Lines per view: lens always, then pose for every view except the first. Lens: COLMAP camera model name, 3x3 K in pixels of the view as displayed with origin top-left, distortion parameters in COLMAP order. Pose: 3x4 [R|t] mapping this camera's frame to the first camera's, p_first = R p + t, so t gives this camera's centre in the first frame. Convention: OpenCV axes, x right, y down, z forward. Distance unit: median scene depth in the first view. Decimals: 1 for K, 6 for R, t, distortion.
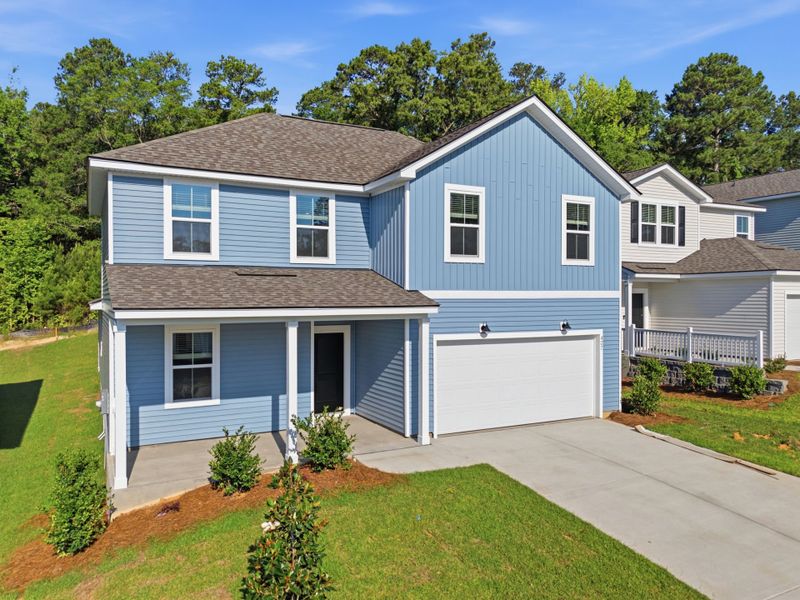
lens RADIAL K [[590.9, 0, 400.0], [0, 590.9, 301.5], [0, 0, 1]] dist [0.040148, -0.028526]
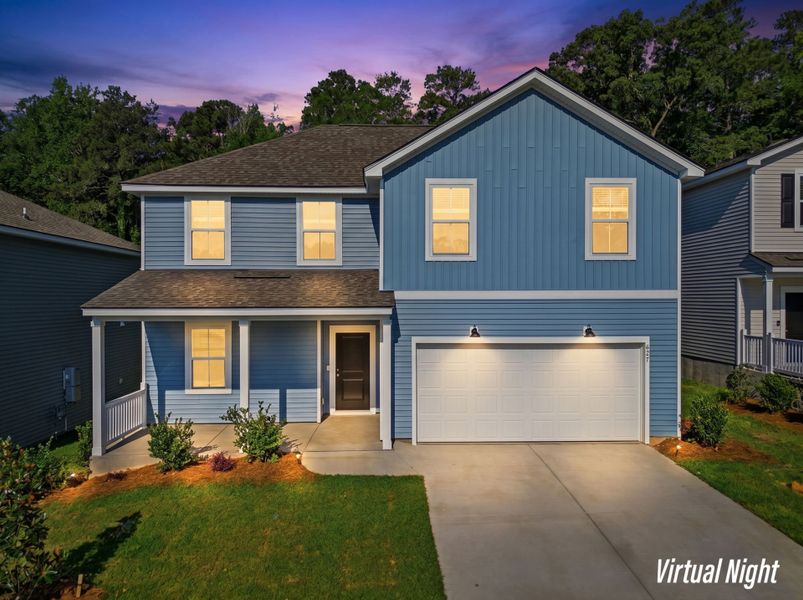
lens RADIAL K [[593.2, 0, 400.2], [0, 593.2, 300.5], [0, 0, 1]] dist [0.040148, -0.028526]
pose [[0.901928, 0.002099, -0.431882, 0.438866], [-0.002515, 0.999997, -0.000392, -0.002500], [0.431880, 0.001440, 0.901930, 0.117423]]
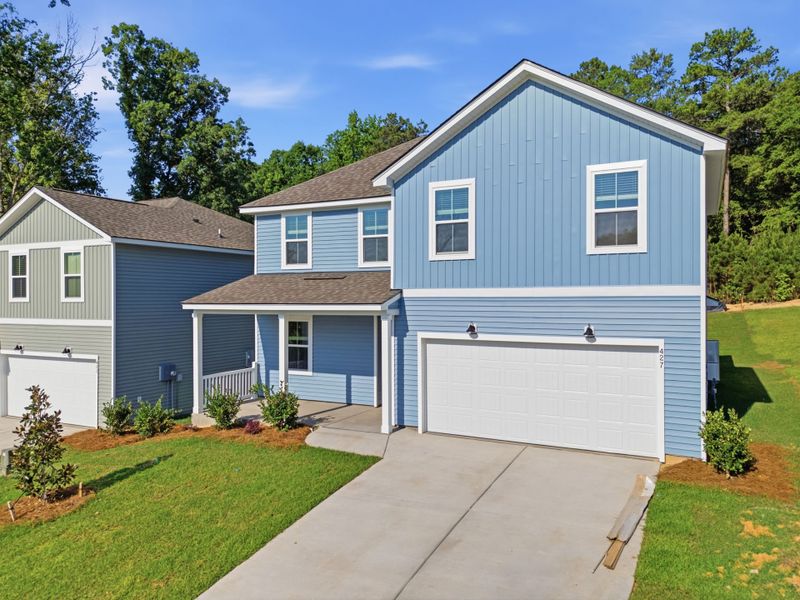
lens RADIAL K [[590.9, 0, 400.1], [0, 590.9, 297.2], [0, 0, 1]] dist [0.040148, -0.028526]
pose [[0.578875, 0.000484, -0.815416, 0.844485], [-0.002772, 0.999995, -0.001374, -0.002622], [0.815411, 0.003055, 0.578874, 0.364704]]
